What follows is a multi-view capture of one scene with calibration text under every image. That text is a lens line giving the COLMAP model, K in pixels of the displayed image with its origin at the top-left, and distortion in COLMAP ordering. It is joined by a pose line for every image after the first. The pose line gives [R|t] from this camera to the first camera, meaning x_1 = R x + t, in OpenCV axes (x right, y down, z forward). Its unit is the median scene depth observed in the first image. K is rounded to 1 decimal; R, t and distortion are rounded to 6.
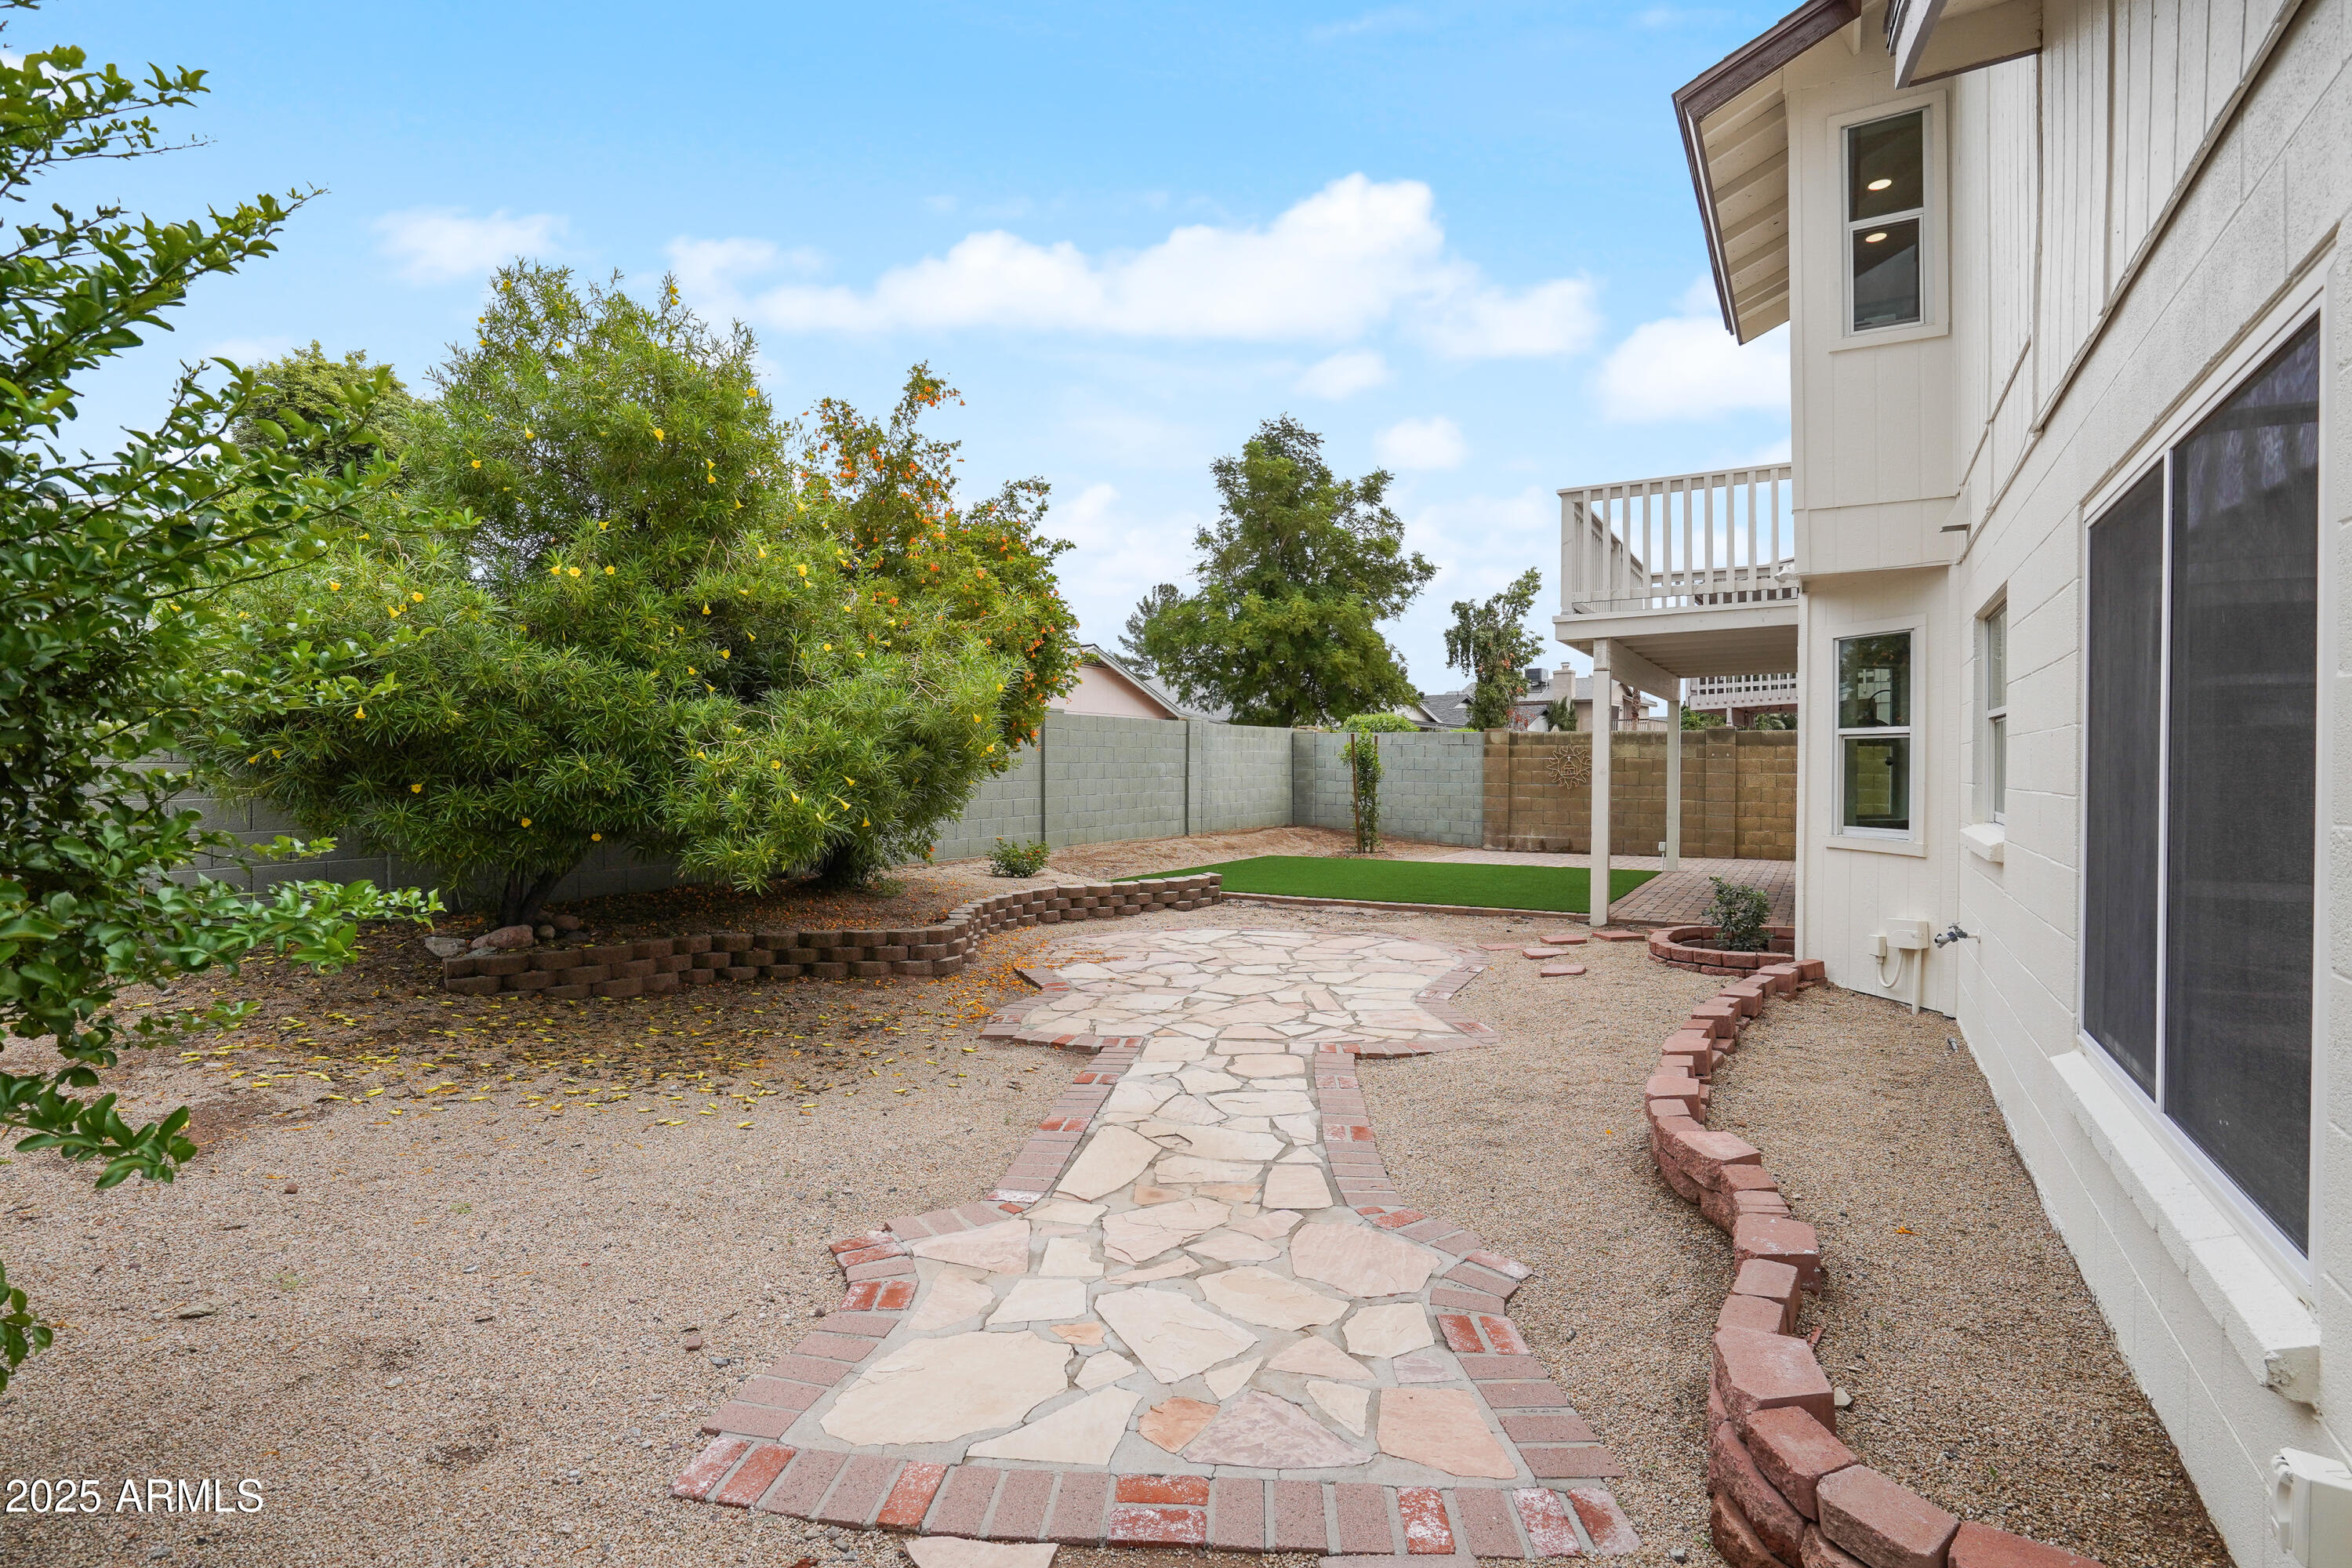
lens RADIAL K [[1092.3, 0, 1173.4], [0, 1092.3, 771.7], [0, 0, 1]] dist [-0.037323, 0.009299]
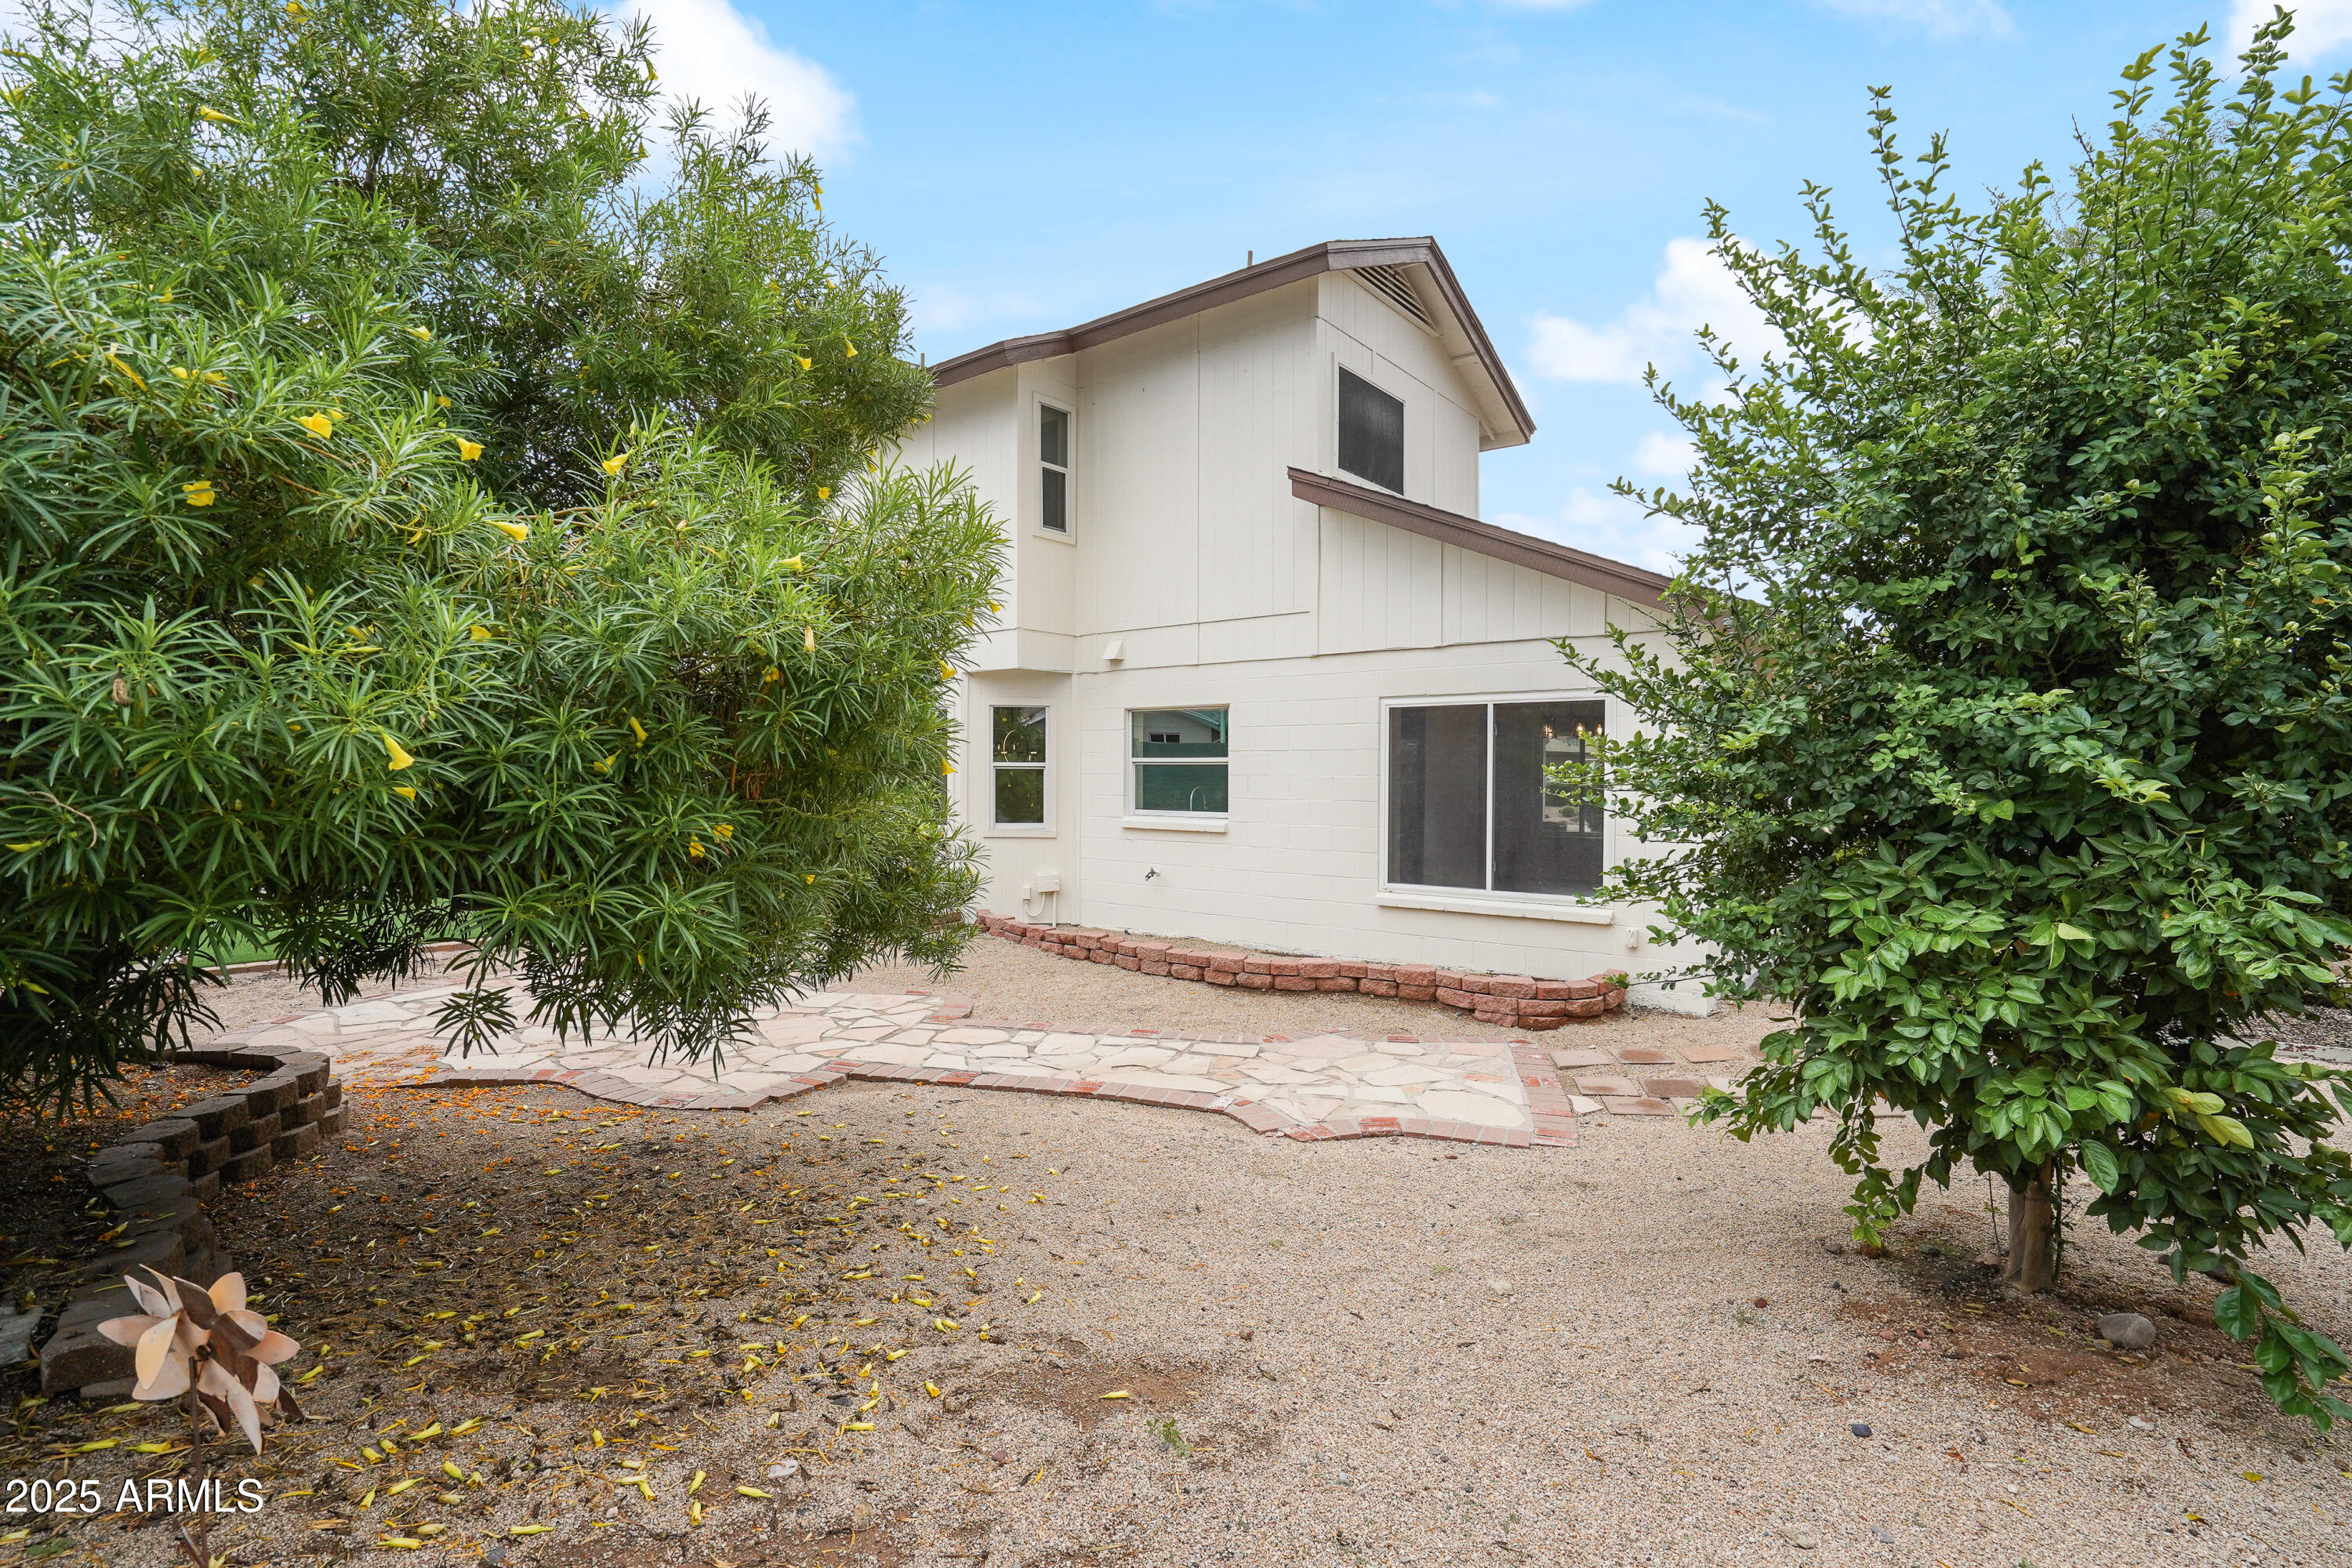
lens RADIAL K [[1092.3, 0, 1180.4], [0, 1092.3, 789.1], [0, 0, 1]] dist [-0.037323, 0.009299]
pose [[0.113884, -0.010900, 0.993434, -1.620065], [-0.007244, 0.999904, 0.011802, -0.036252], [-0.993468, -0.008541, 0.113794, 0.928780]]
